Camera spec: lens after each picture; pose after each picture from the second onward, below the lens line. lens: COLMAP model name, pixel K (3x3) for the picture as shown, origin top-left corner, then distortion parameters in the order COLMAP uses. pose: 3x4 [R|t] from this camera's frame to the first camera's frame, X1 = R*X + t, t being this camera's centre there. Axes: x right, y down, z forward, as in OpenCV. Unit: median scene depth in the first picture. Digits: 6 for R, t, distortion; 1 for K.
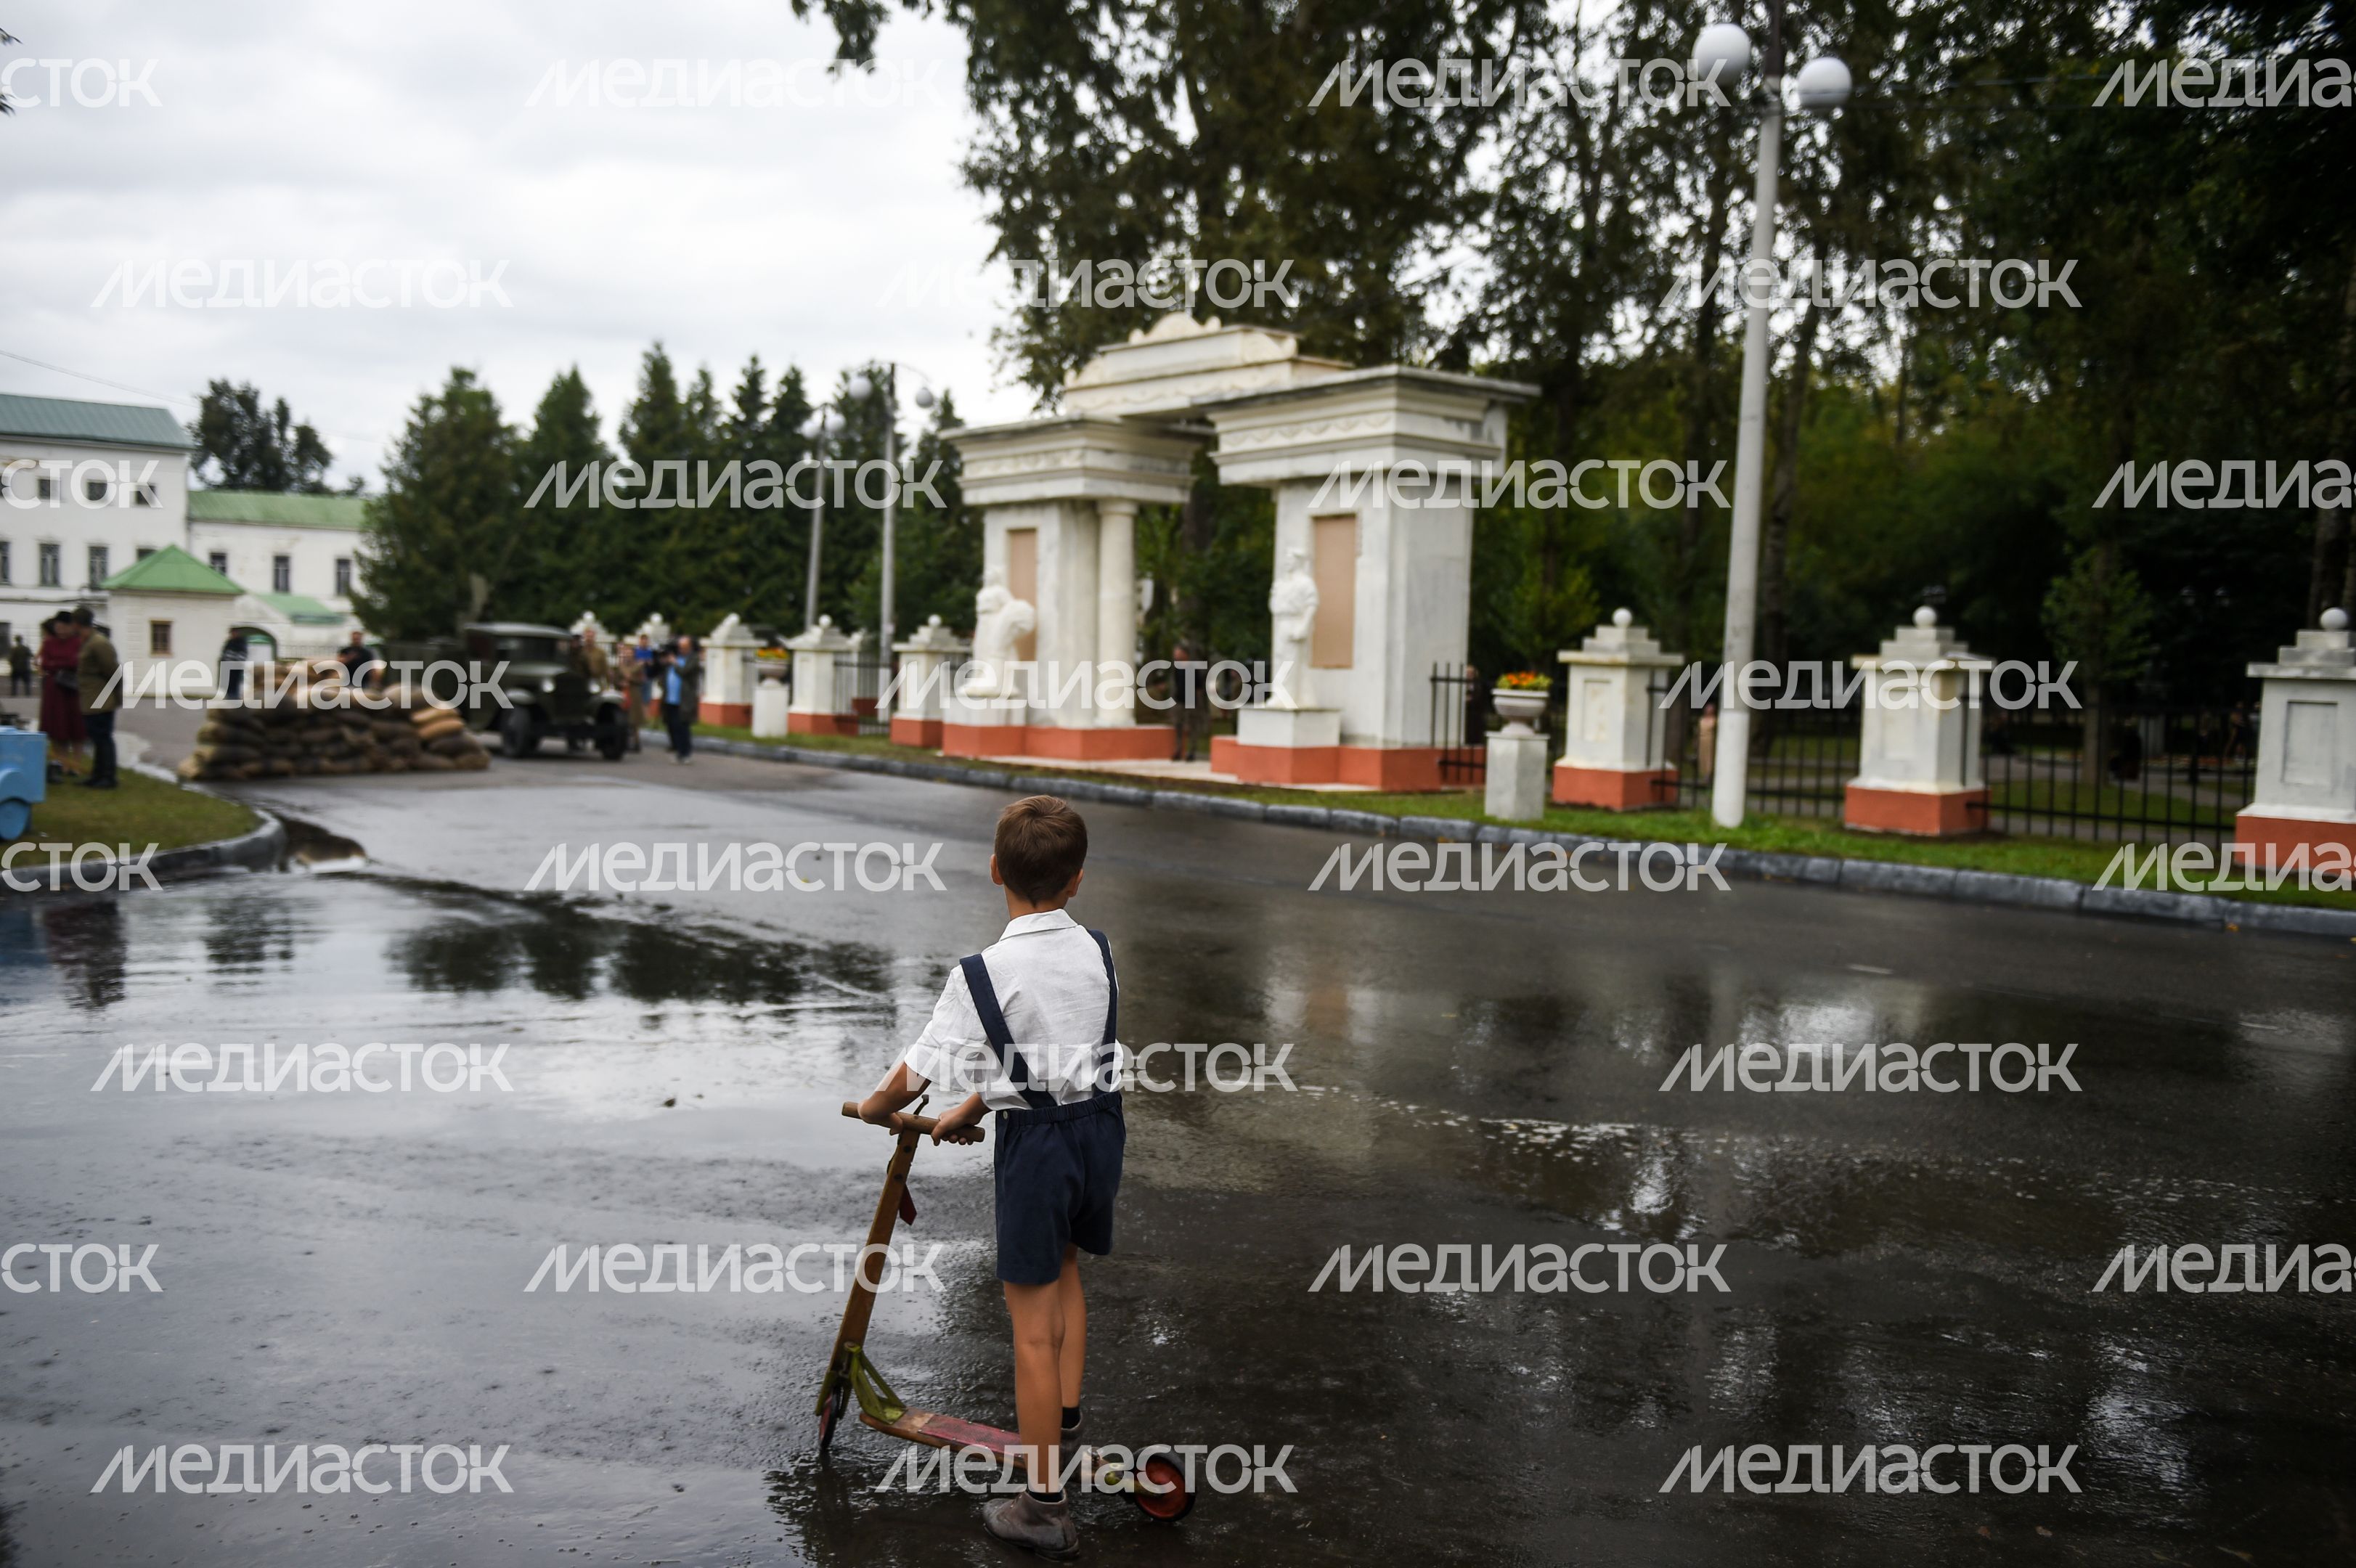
lens RADIAL K [[2101.3, 0, 1178.0], [0, 2101.3, 784.0], [0, 0, 1]] dist [0.053959, 0.004307]
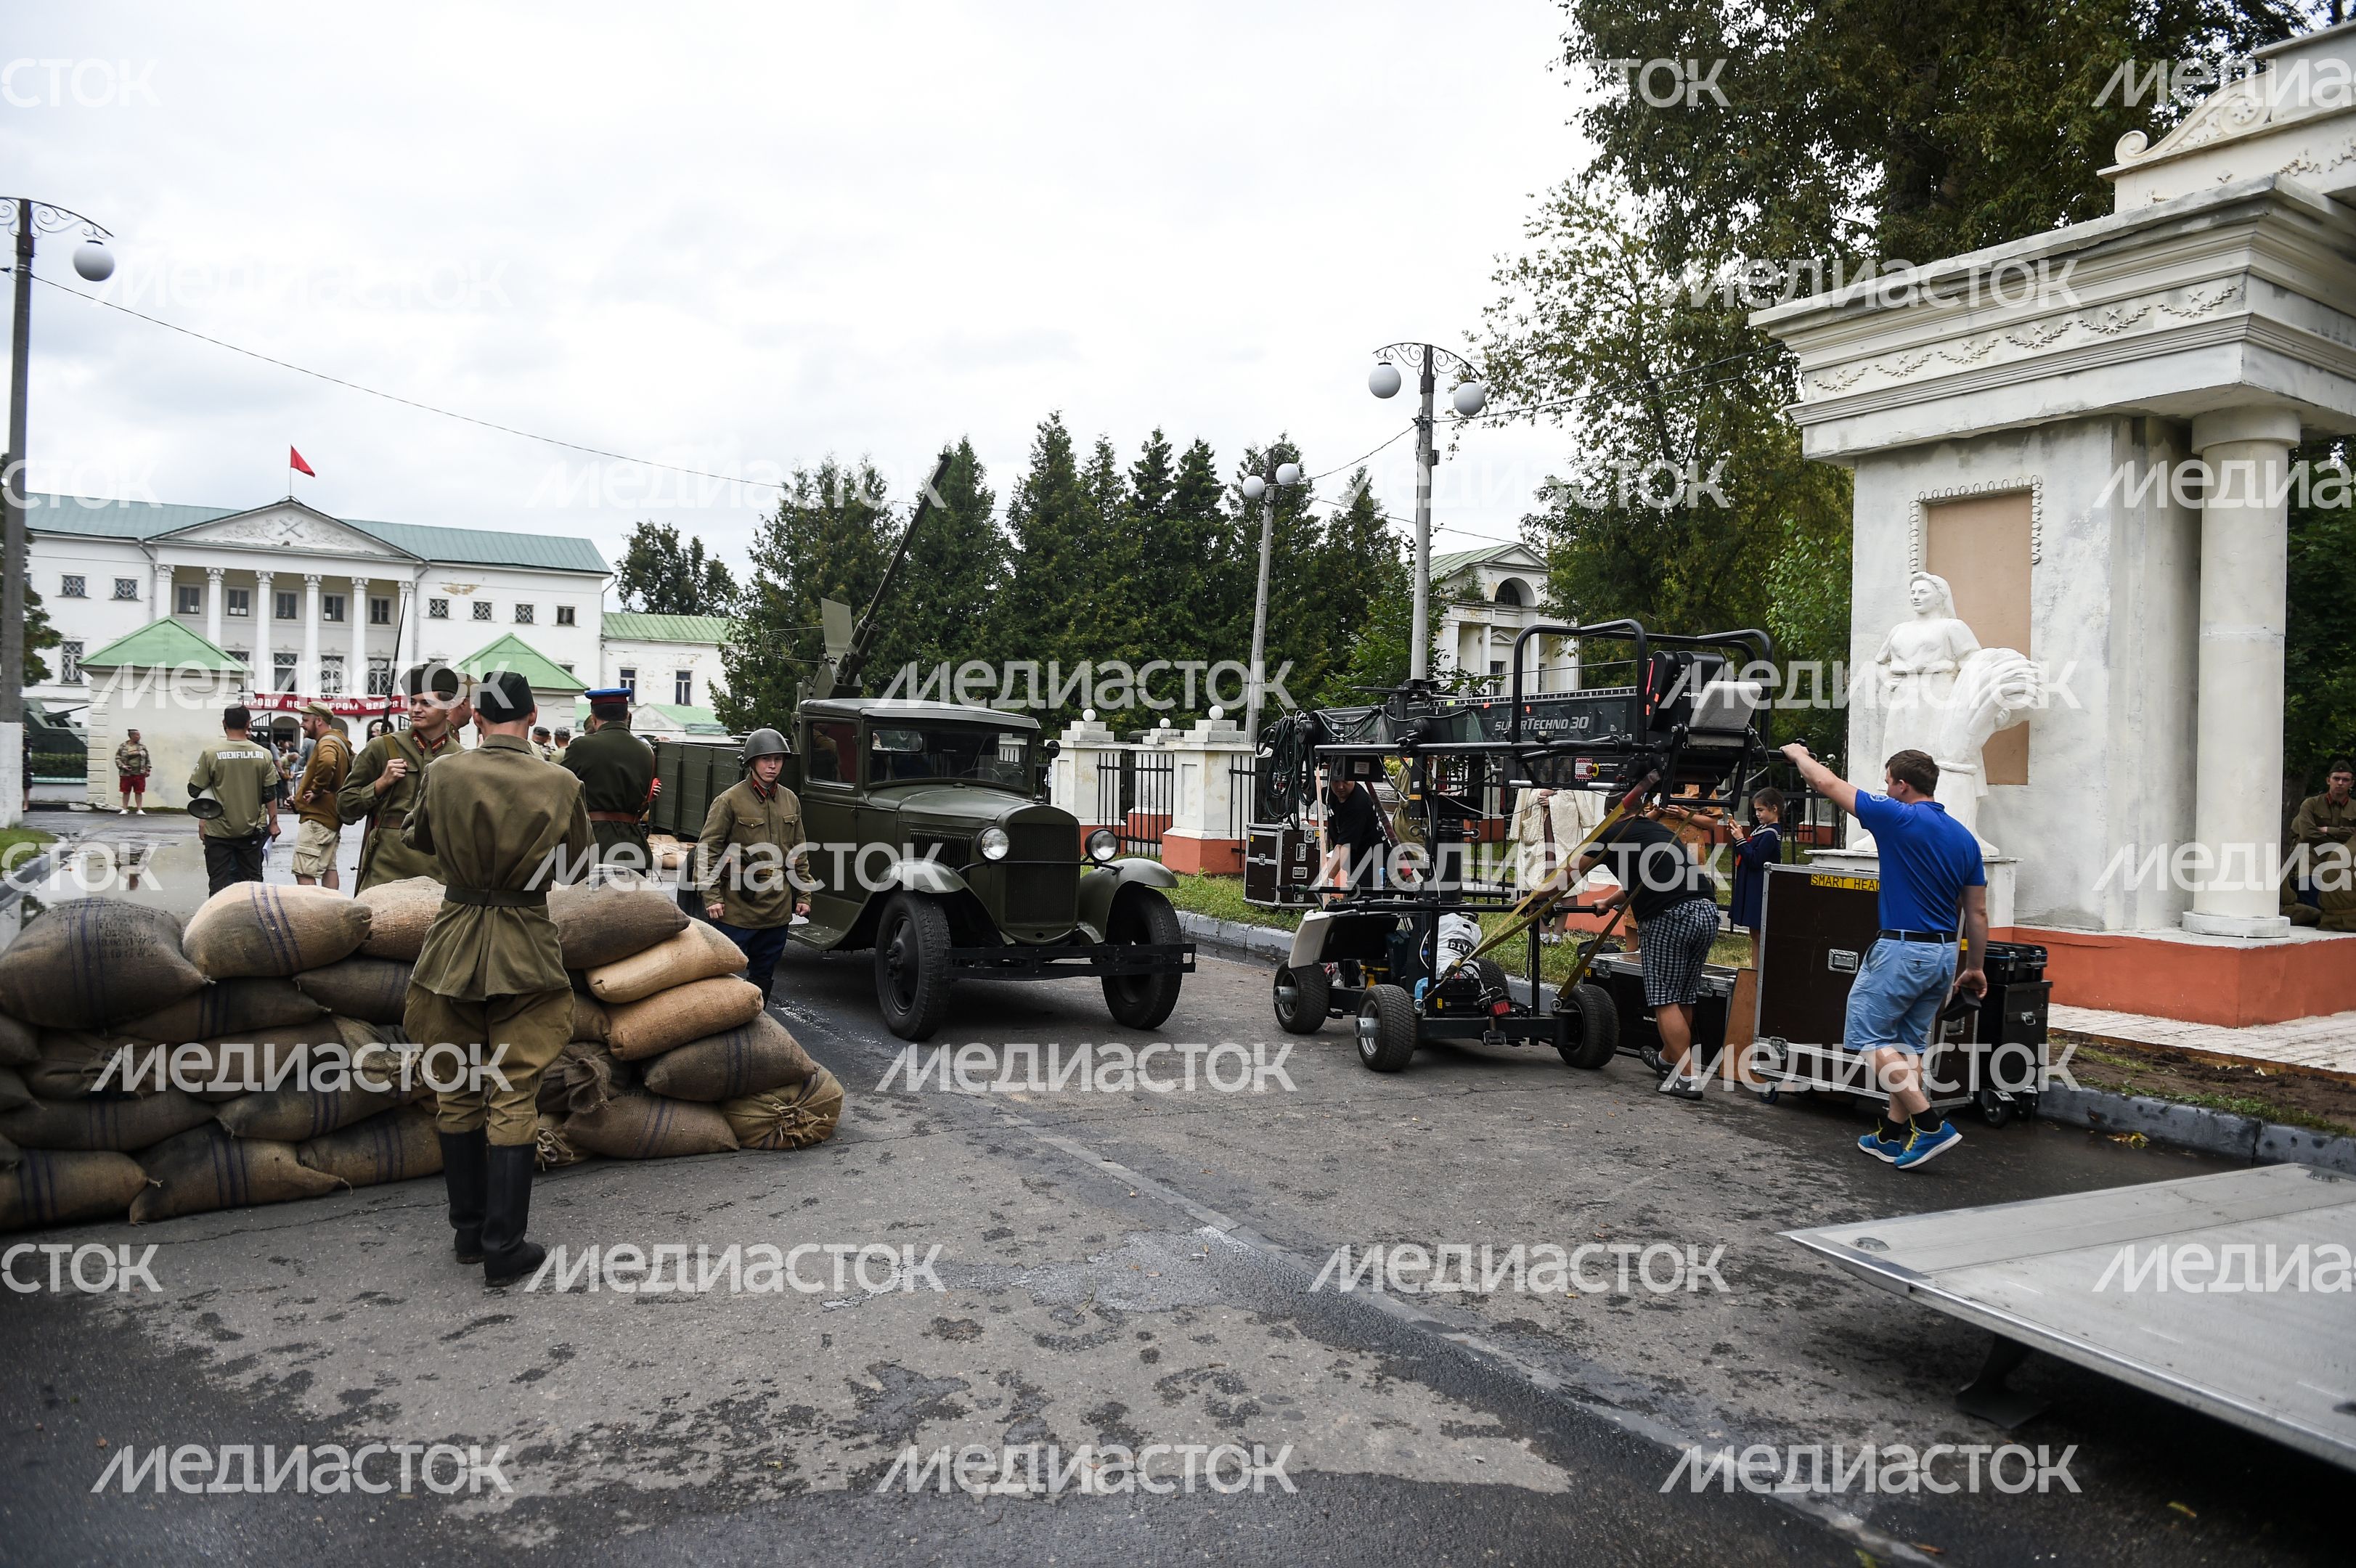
lens RADIAL K [[1585.2, 0, 1178.0], [0, 1585.2, 784.0], [0, 0, 1]] dist [0.001482, 0.000277]
pose [[0.992738, 0.005129, -0.120187, -0.112482], [-0.010902, 0.998816, -0.047419, -0.021789], [0.119801, 0.048385, 0.991618, 0.349028]]
